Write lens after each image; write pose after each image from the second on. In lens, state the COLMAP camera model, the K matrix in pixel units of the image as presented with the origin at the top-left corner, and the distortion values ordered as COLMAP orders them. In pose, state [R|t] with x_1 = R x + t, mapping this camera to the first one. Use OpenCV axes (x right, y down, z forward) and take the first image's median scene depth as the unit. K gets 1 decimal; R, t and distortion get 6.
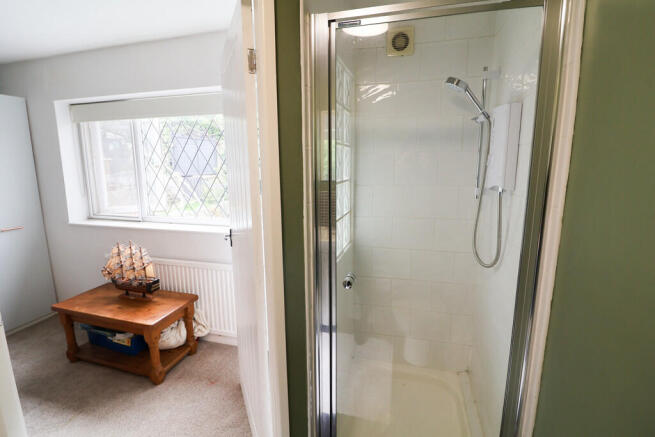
lens RADIAL K [[307.9, 0, 327.8], [0, 307.9, 211.7], [0, 0, 1]] dist [-0.002892, -0.000867]
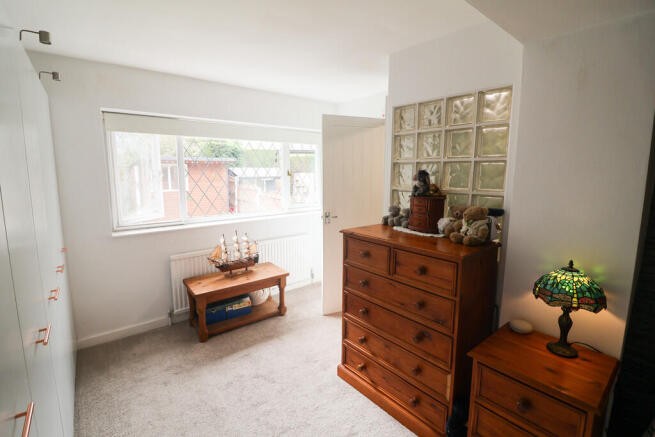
lens RADIAL K [[307.9, 0, 327.8], [0, 307.9, 211.7], [0, 0, 1]] dist [-0.002892, -0.000867]
pose [[0.574659, -0.095853, 0.812760, -1.331375], [0.130925, 0.991094, 0.024314, 0.029321], [-0.807852, 0.092438, 0.582091, -0.107276]]
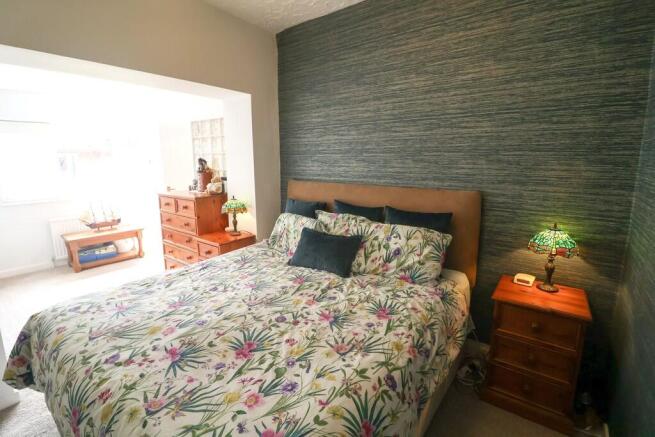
lens RADIAL K [[307.9, 0, 327.8], [0, 307.9, 211.7], [0, 0, 1]] dist [-0.002892, -0.000867]
pose [[0.380210, -0.138938, 0.914405, -1.702686], [0.159945, 0.983634, 0.082952, 0.207202], [-0.910966, 0.114715, 0.396210, -1.002736]]
